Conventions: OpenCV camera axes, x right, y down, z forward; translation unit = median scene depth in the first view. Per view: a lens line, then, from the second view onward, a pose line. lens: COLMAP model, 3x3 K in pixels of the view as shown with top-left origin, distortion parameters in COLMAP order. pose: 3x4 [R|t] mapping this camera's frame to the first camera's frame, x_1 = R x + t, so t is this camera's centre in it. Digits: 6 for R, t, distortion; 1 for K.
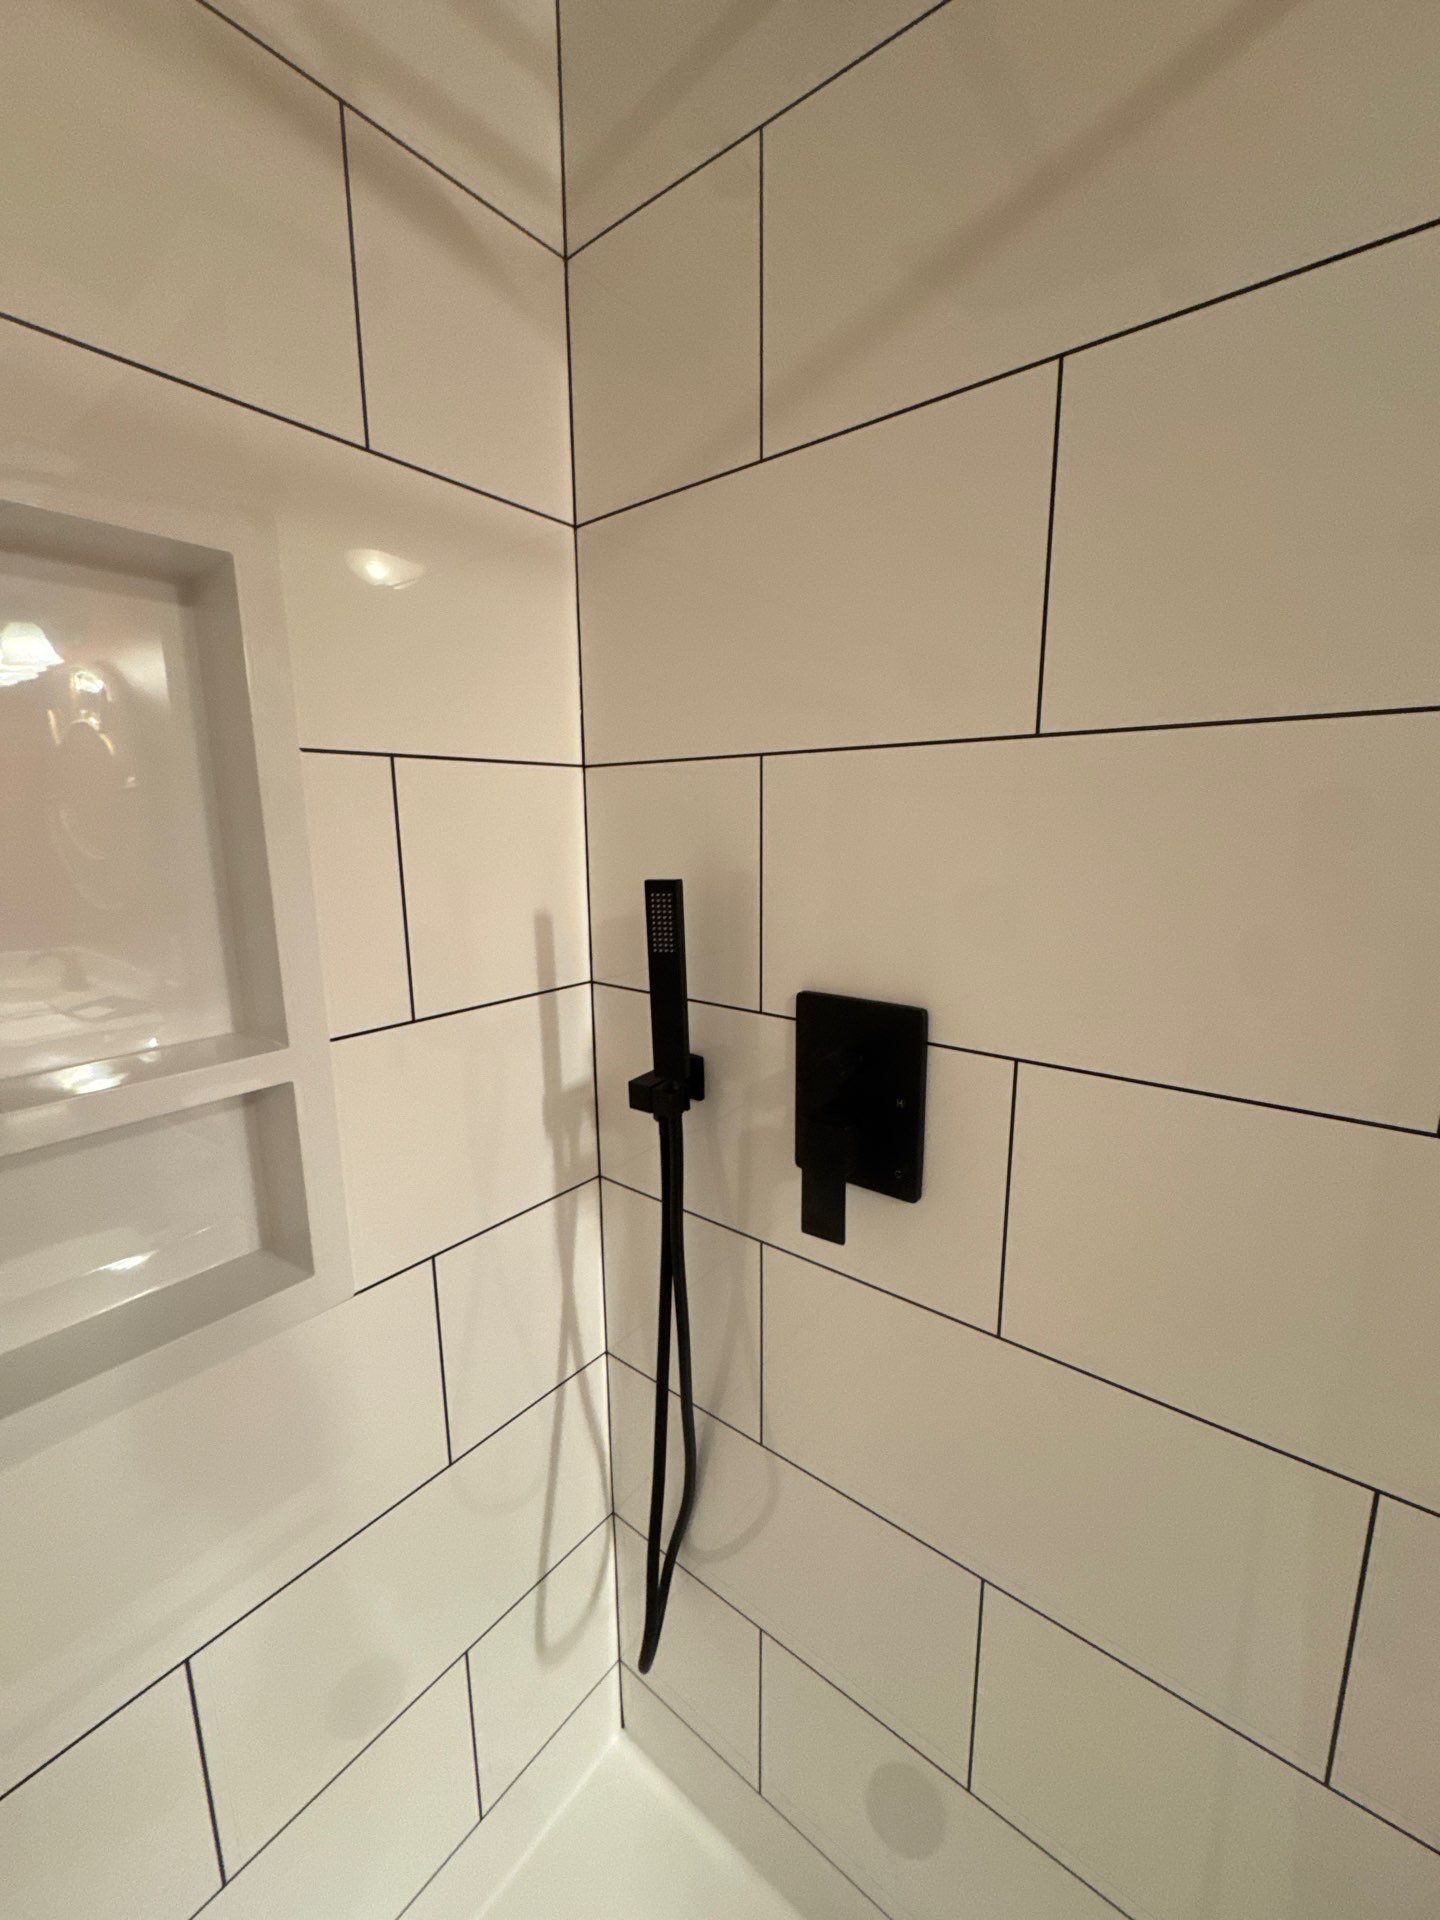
lens RADIAL K [[768.4, 0, 720.0], [0, 768.4, 961.9], [0, 0, 1]] dist [-0.001793, 0.000144]
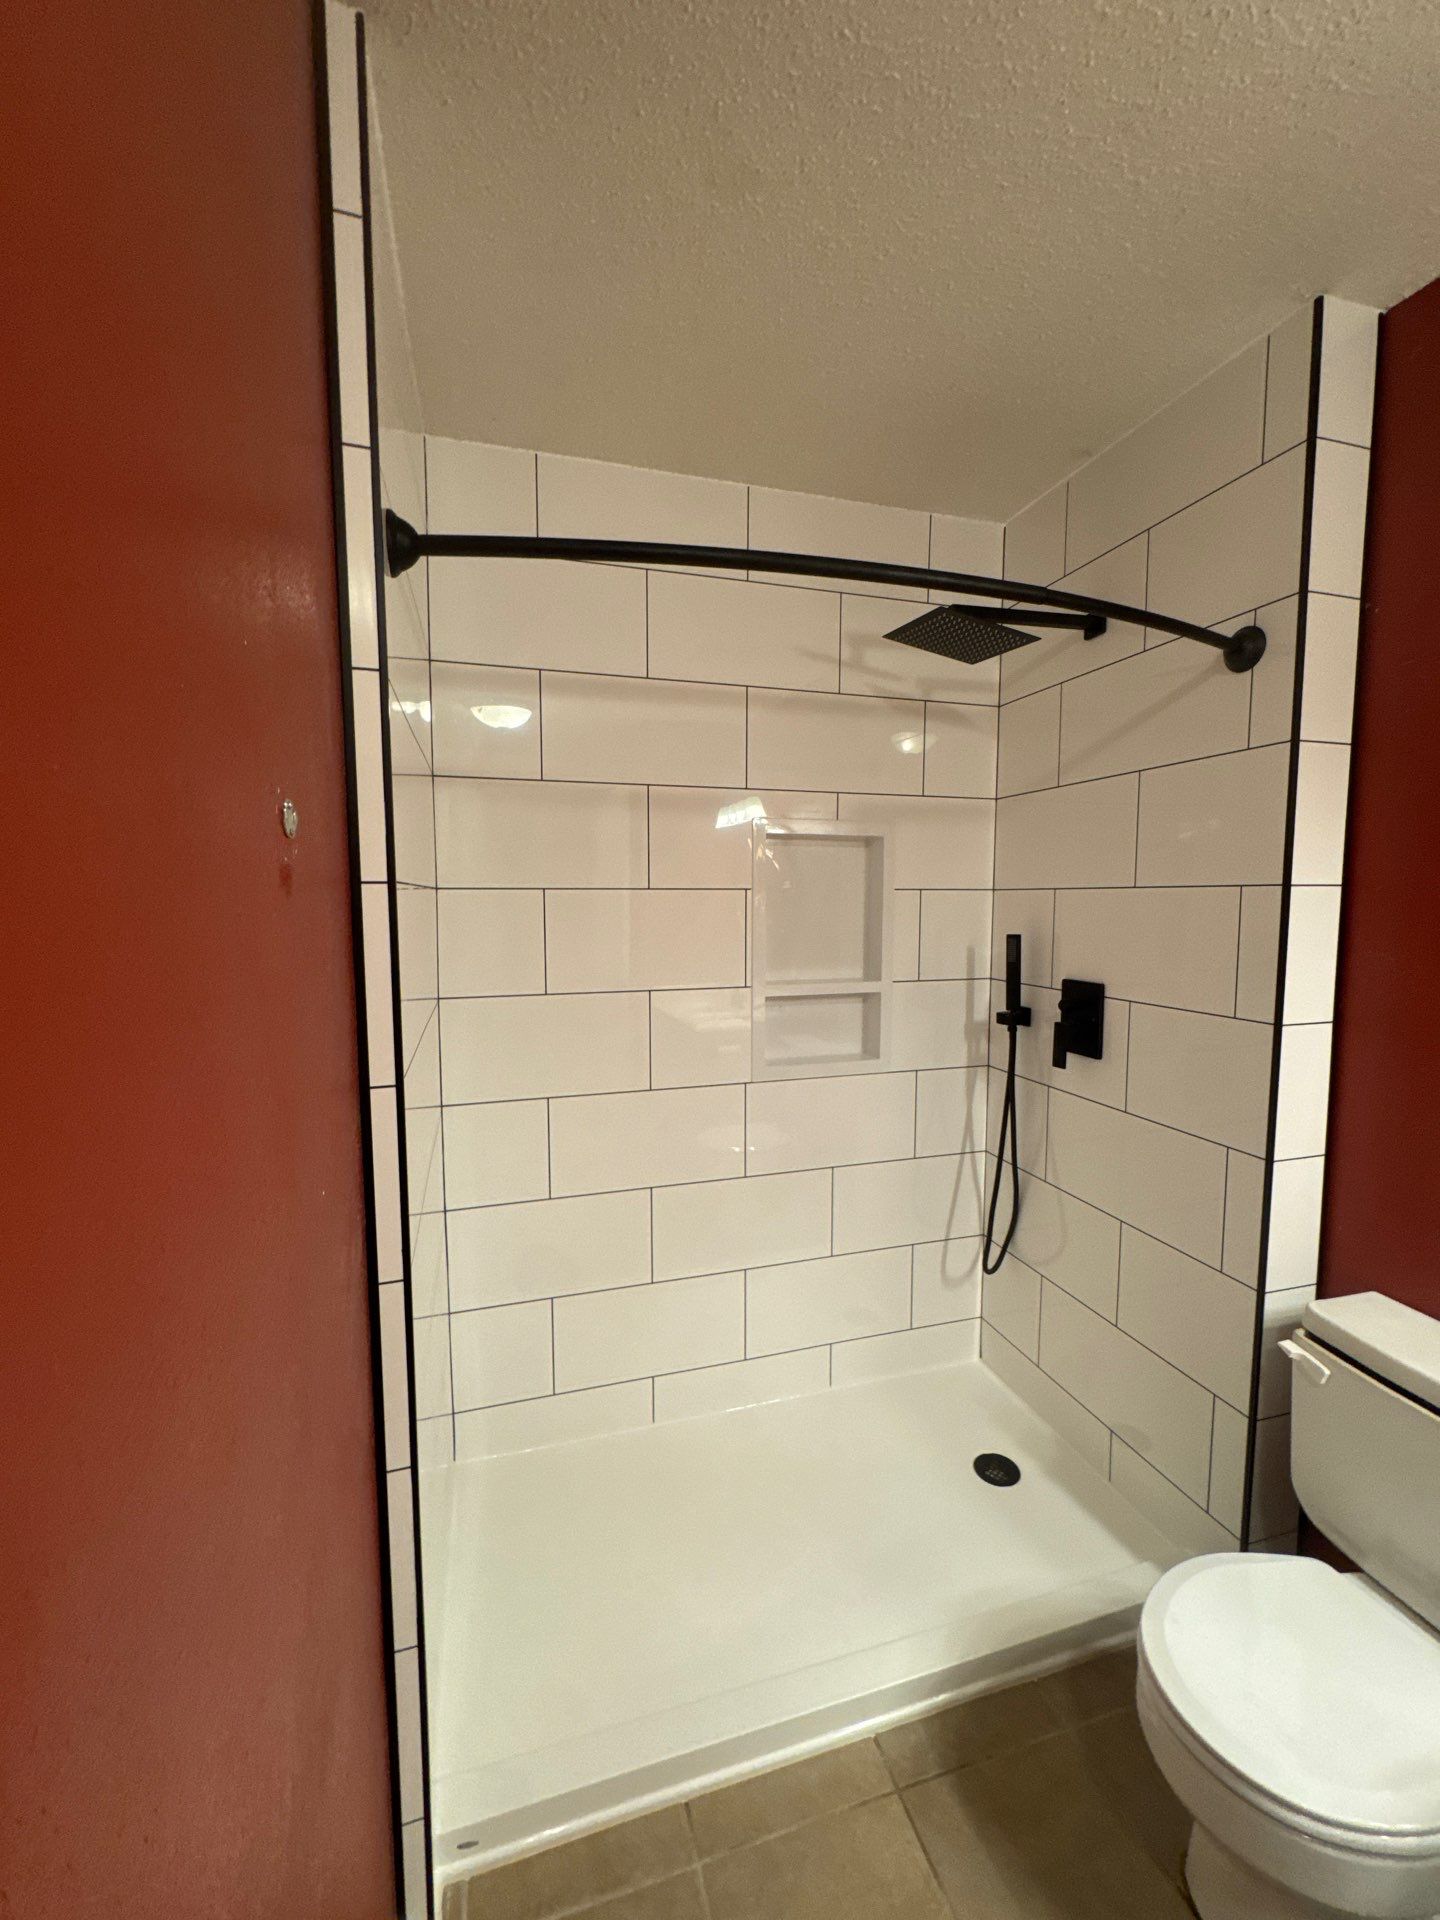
lens RADIAL K [[768.4, 0, 721.5], [0, 768.4, 959.0], [0, 0, 1]] dist [-0.001793, 0.000144]
pose [[0.814662, 0.053640, -0.577451, 0.574779], [-0.114959, 0.990891, -0.070138, 0.251214], [0.568429, 0.123522, 0.813407, -1.552114]]
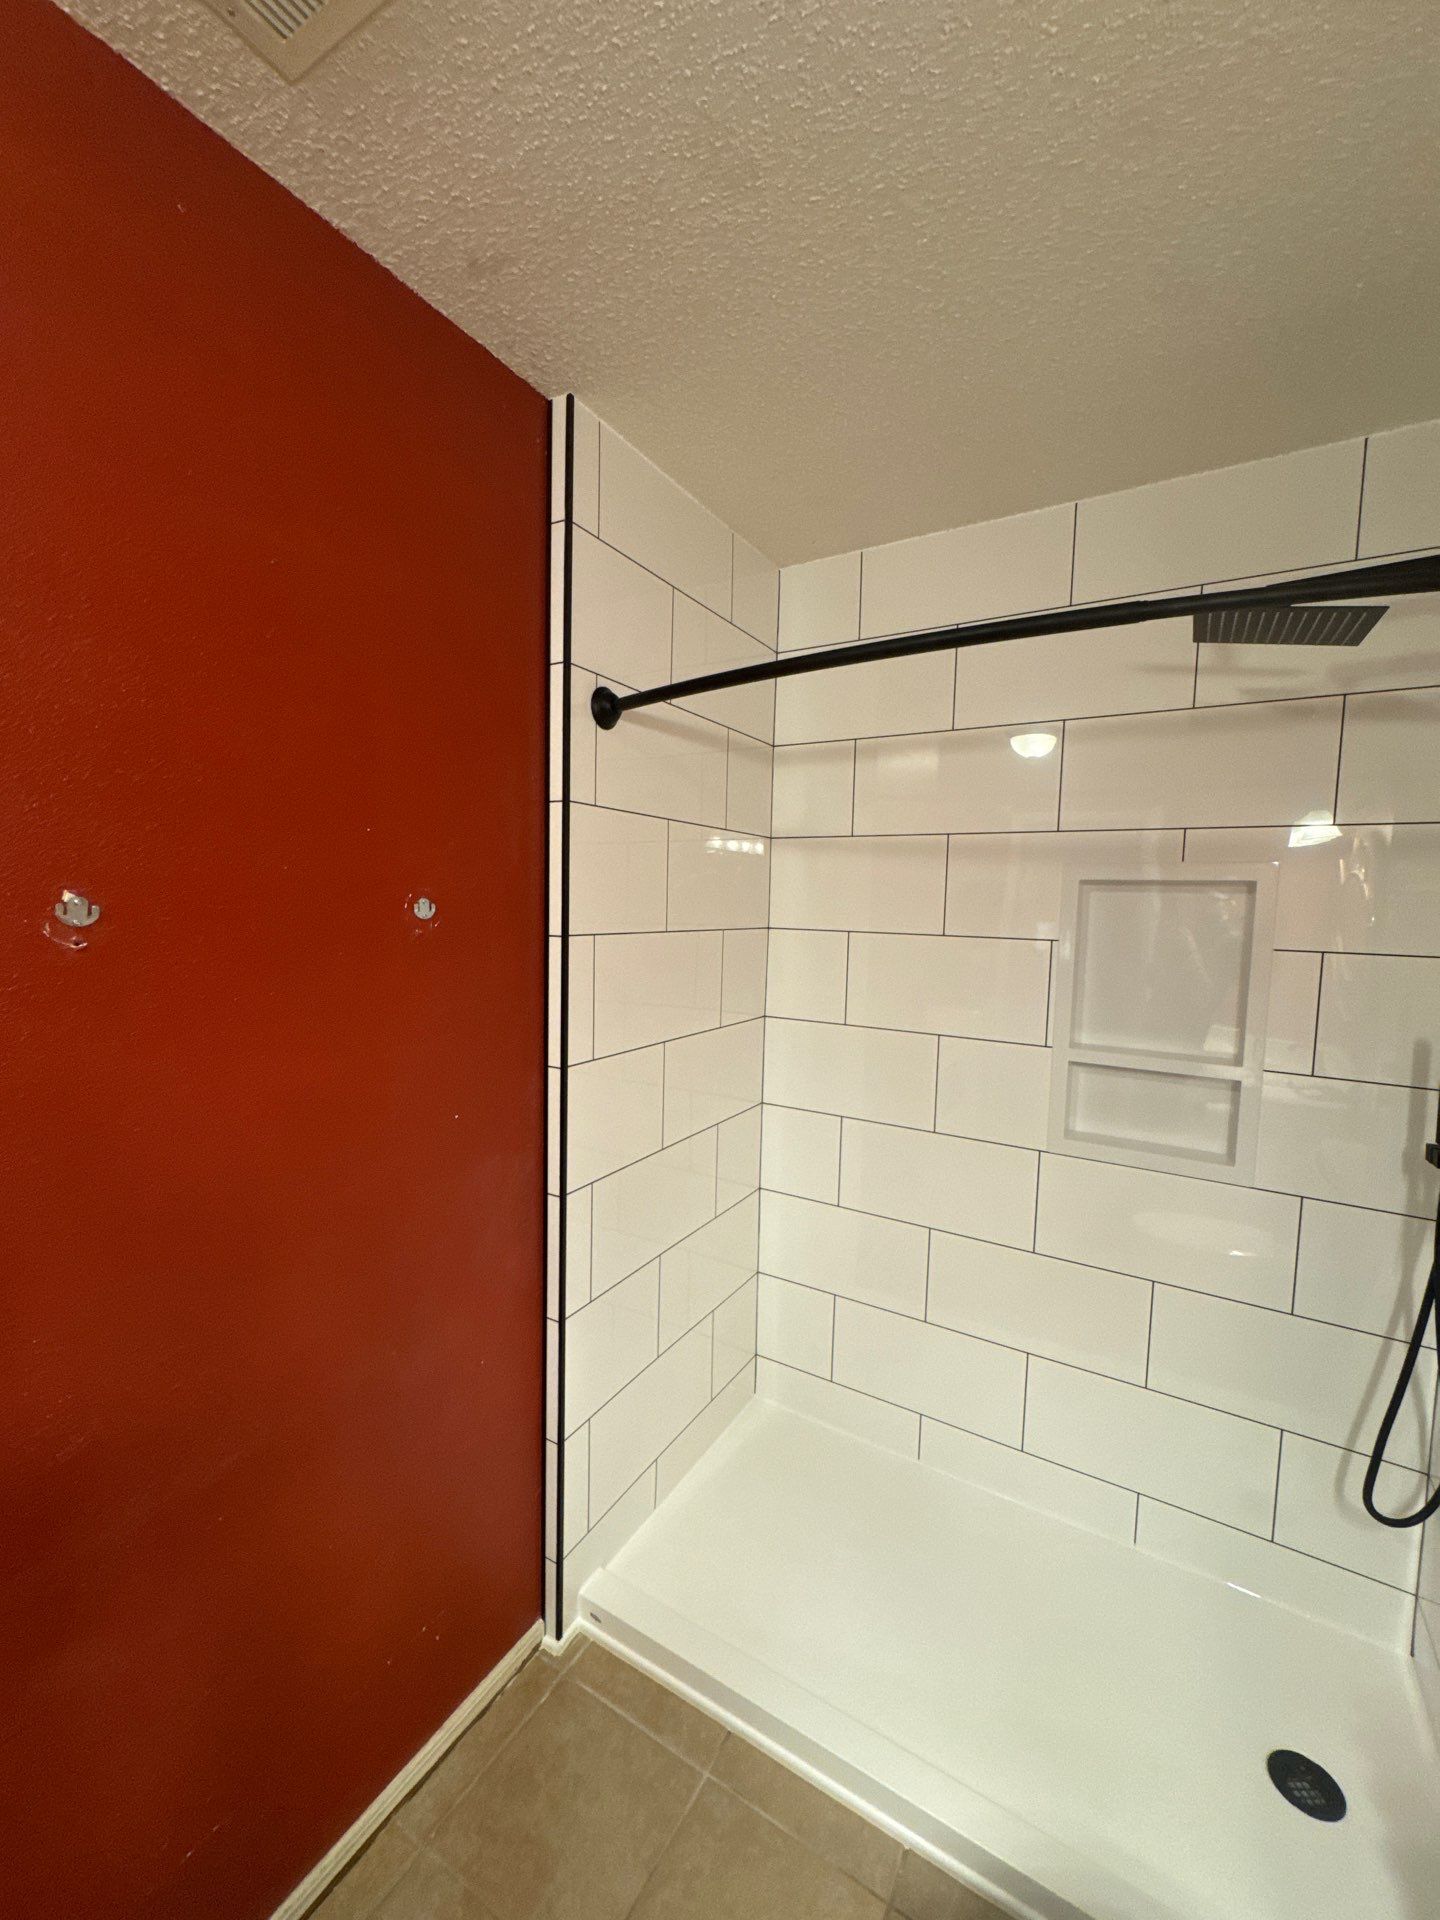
lens RADIAL K [[768.4, 0, 718.8], [0, 768.4, 958.5], [0, 0, 1]] dist [-0.001793, 0.000144]
pose [[0.119241, 0.082774, -0.989409, 1.290760], [-0.213453, 0.975354, 0.055873, -0.005267], [0.969649, 0.204530, 0.133971, -0.808371]]
